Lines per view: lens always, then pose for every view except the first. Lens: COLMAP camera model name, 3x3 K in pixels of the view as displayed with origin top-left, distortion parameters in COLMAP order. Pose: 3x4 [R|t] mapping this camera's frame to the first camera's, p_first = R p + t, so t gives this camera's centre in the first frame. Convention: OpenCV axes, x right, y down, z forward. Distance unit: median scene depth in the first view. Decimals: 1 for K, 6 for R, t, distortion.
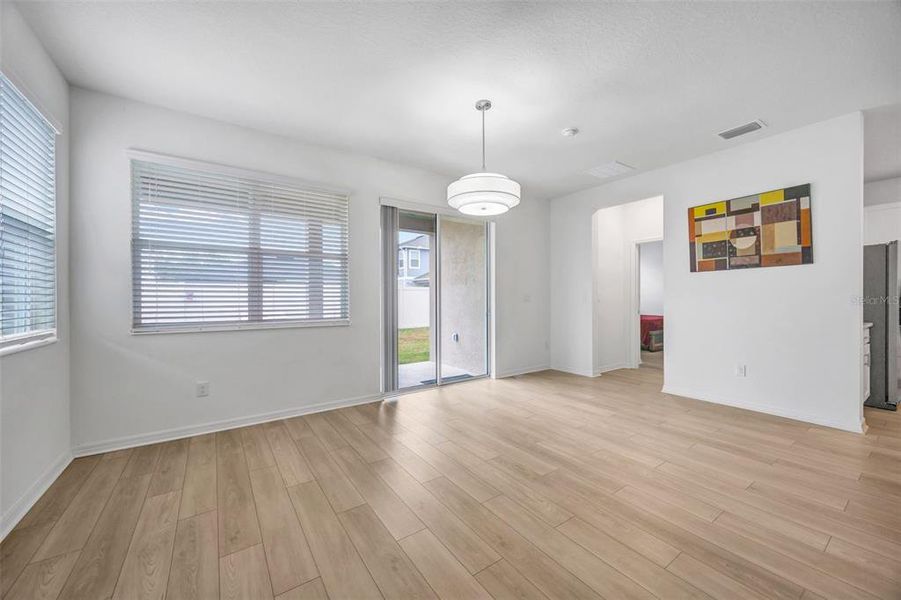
lens RADIAL K [[347.2, 0, 451.2], [0, 347.2, 297.5], [0, 0, 1]] dist [-0.001611, -0.000225]
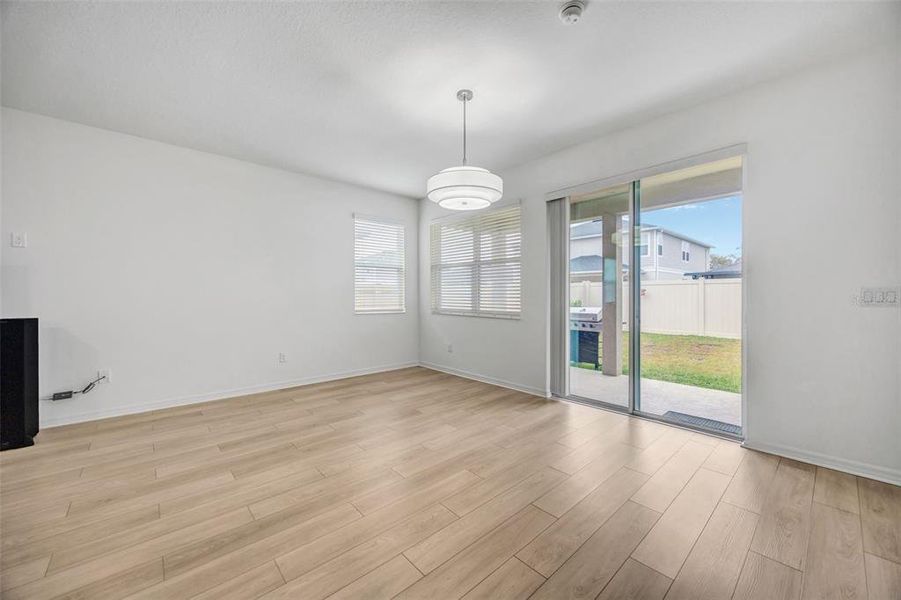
lens RADIAL K [[347.2, 0, 451.2], [0, 347.2, 297.5], [0, 0, 1]] dist [-0.001611, -0.000225]
pose [[0.112011, 0.011349, -0.993642, 1.046113], [-0.004293, 0.999931, 0.010937, -0.003397], [0.993698, 0.003041, 0.112052, 0.853063]]
